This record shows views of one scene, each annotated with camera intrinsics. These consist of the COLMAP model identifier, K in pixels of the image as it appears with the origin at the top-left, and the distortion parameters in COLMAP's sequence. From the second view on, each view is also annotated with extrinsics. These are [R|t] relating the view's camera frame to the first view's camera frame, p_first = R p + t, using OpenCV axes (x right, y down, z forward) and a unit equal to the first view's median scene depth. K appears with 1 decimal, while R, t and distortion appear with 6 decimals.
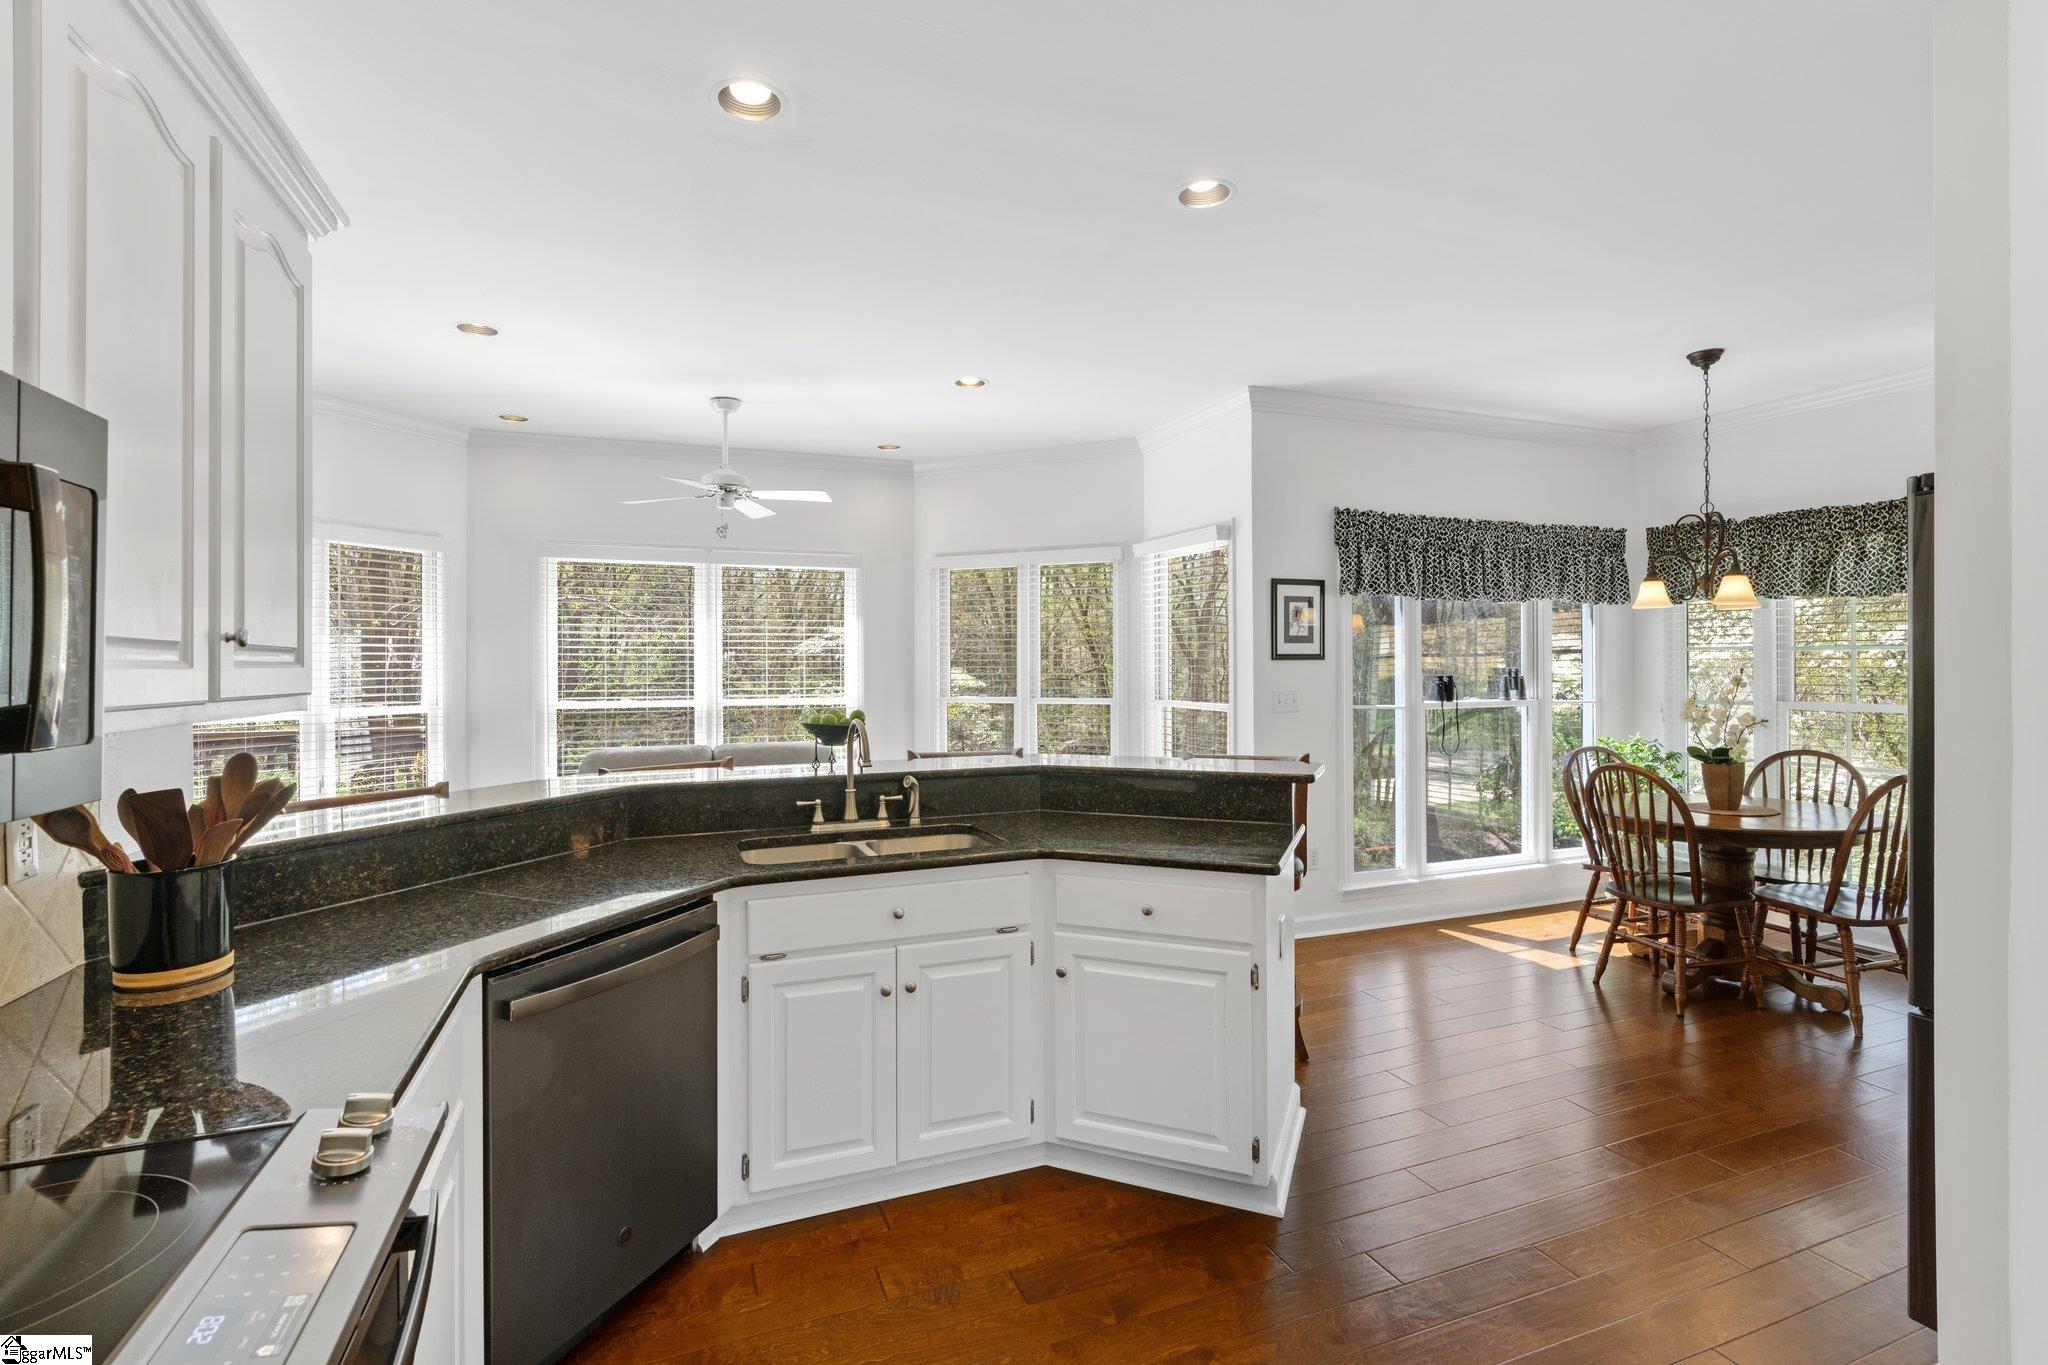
lens RADIAL K [[938.0, 0, 1017.0], [0, 938.0, 667.4], [0, 0, 1]] dist [0.002142, 0.001217]
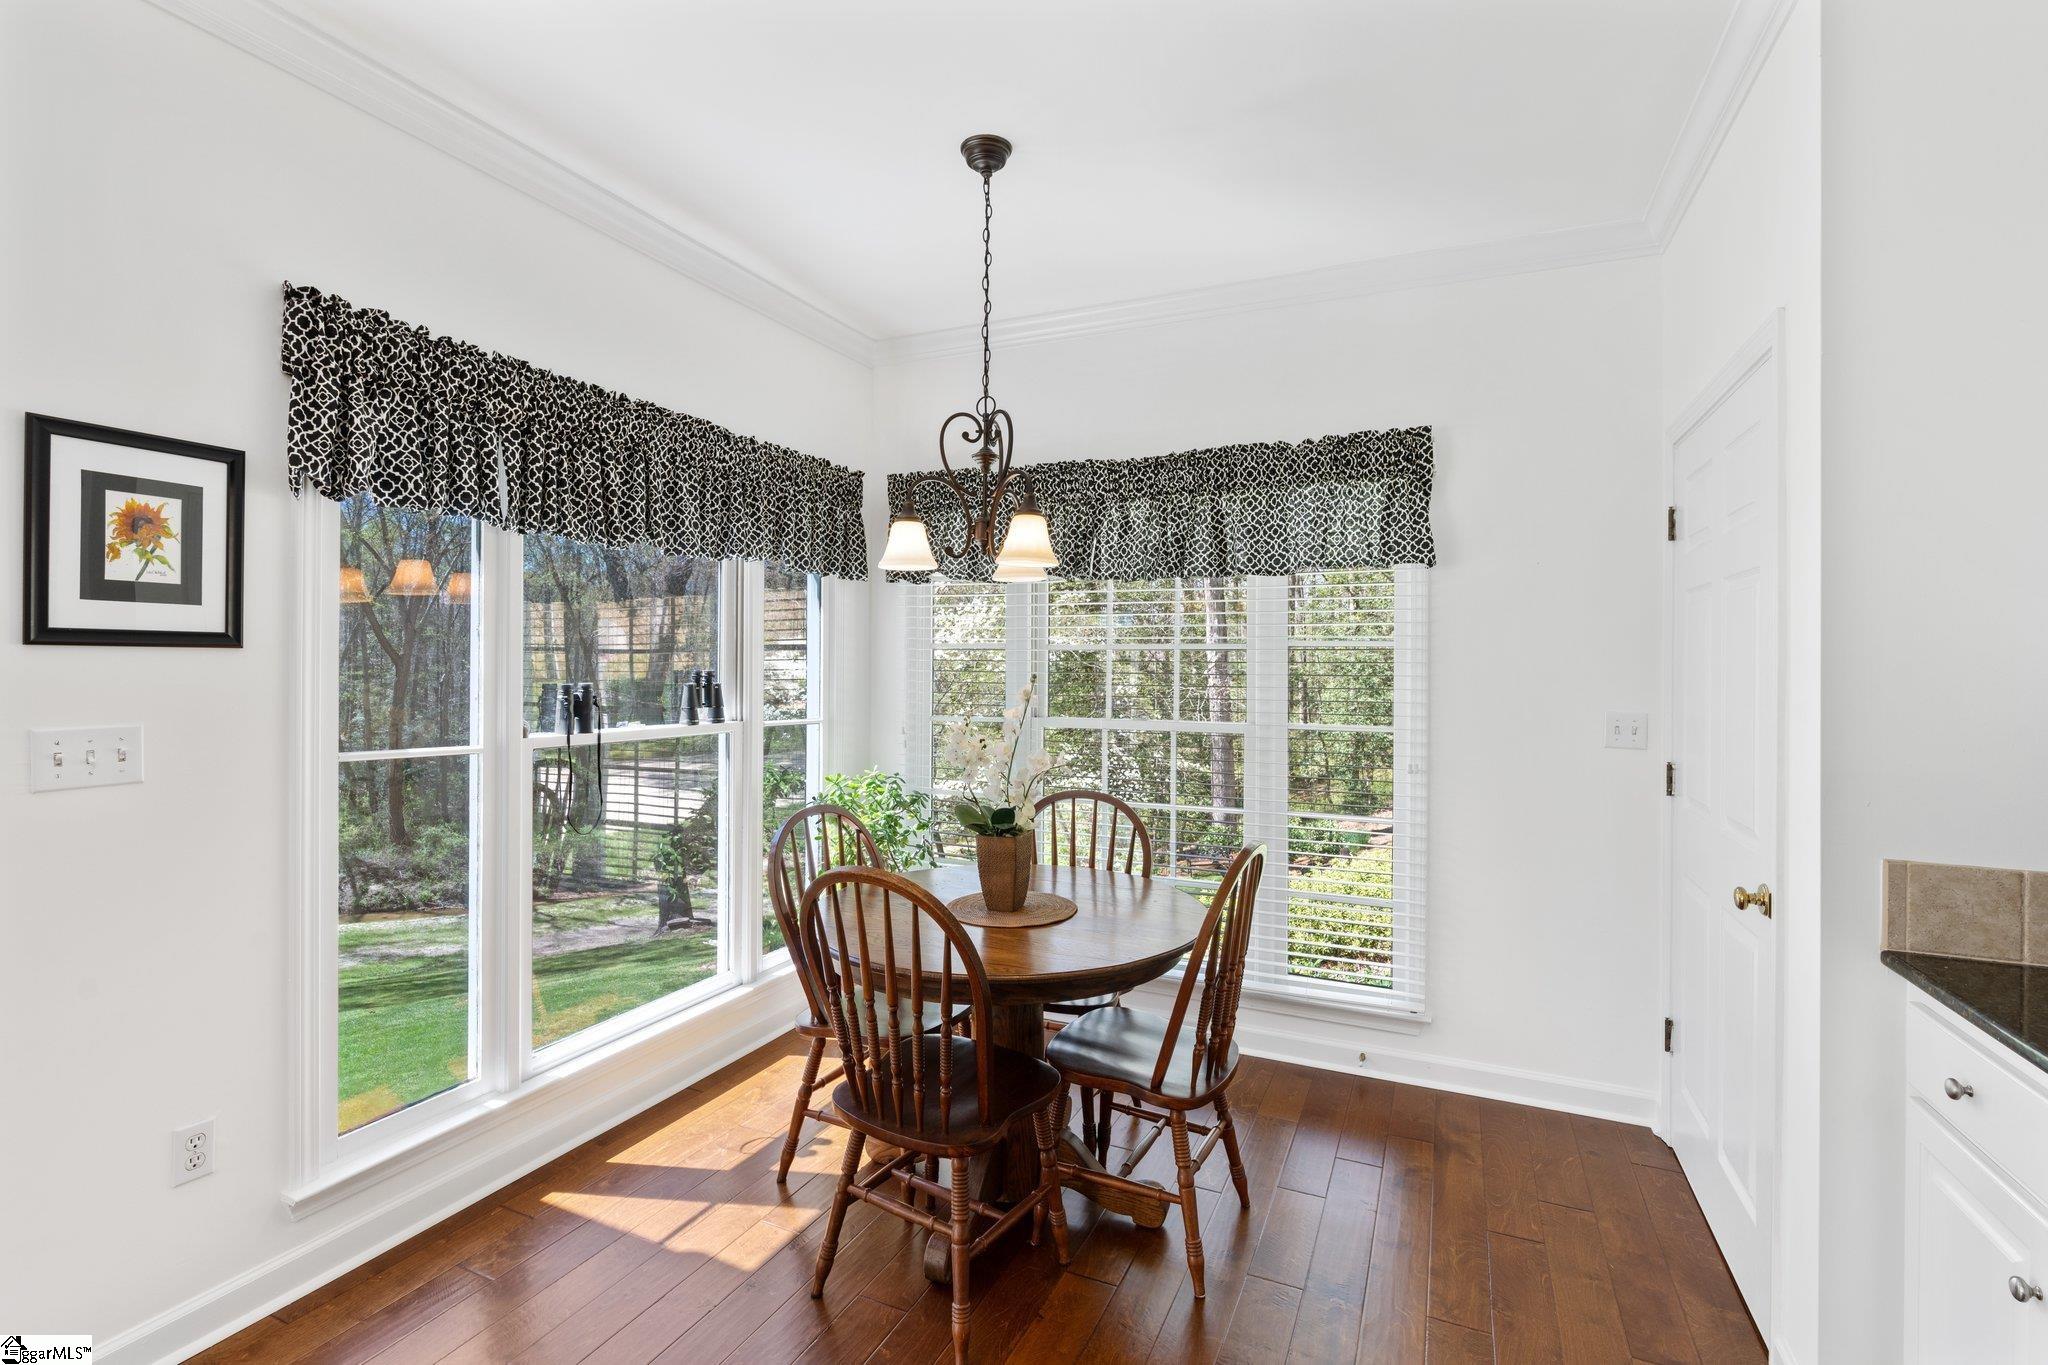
lens RADIAL K [[938.0, 0, 1017.0], [0, 938.0, 667.4], [0, 0, 1]] dist [0.002142, 0.001217]
pose [[0.729099, 0.008762, 0.684353, 0.294824], [-0.007776, 0.999960, -0.004519, -0.000514], [-0.684364, -0.002027, 0.729137, 0.475572]]
